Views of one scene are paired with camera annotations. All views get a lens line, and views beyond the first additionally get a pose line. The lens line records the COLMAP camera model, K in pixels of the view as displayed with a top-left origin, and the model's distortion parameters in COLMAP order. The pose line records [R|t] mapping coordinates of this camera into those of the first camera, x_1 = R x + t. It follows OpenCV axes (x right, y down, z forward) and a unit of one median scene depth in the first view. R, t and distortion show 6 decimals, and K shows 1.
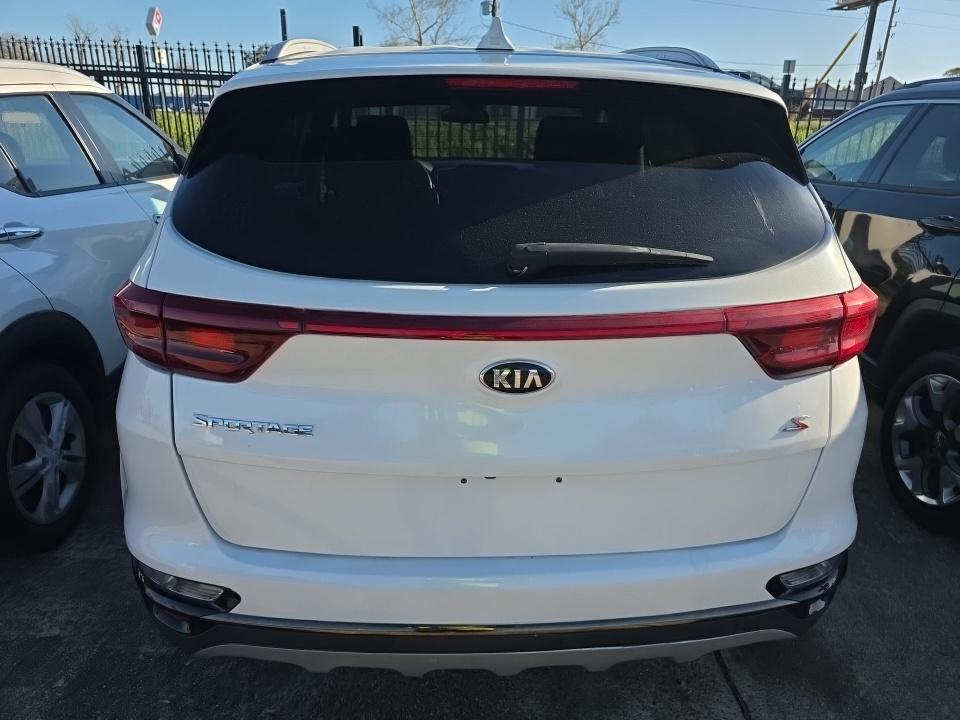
lens RADIAL K [[653.0, 0, 480.0], [0, 653.0, 360.0], [0, 0, 1]] dist [0.055123, -0.000710]
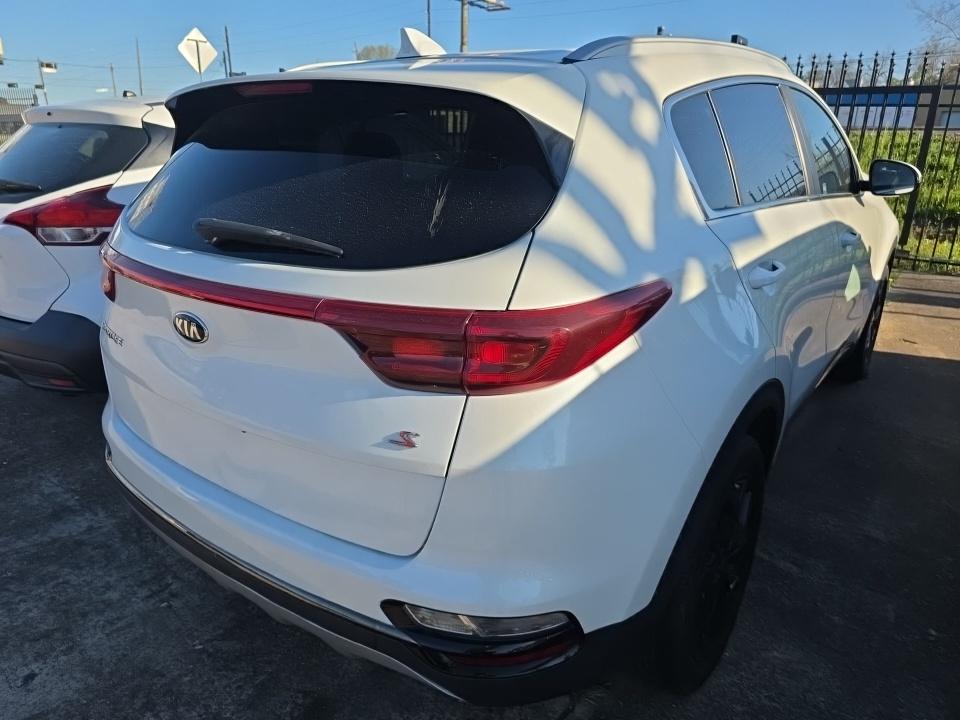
lens RADIAL K [[653.0, 0, 480.0], [0, 653.0, 360.0], [0, 0, 1]] dist [0.055123, -0.000710]
pose [[0.765268, 0.195565, -0.613285, 1.123894], [-0.214437, 0.975765, 0.043574, -0.075916], [0.606944, 0.098165, 0.788659, 0.336156]]
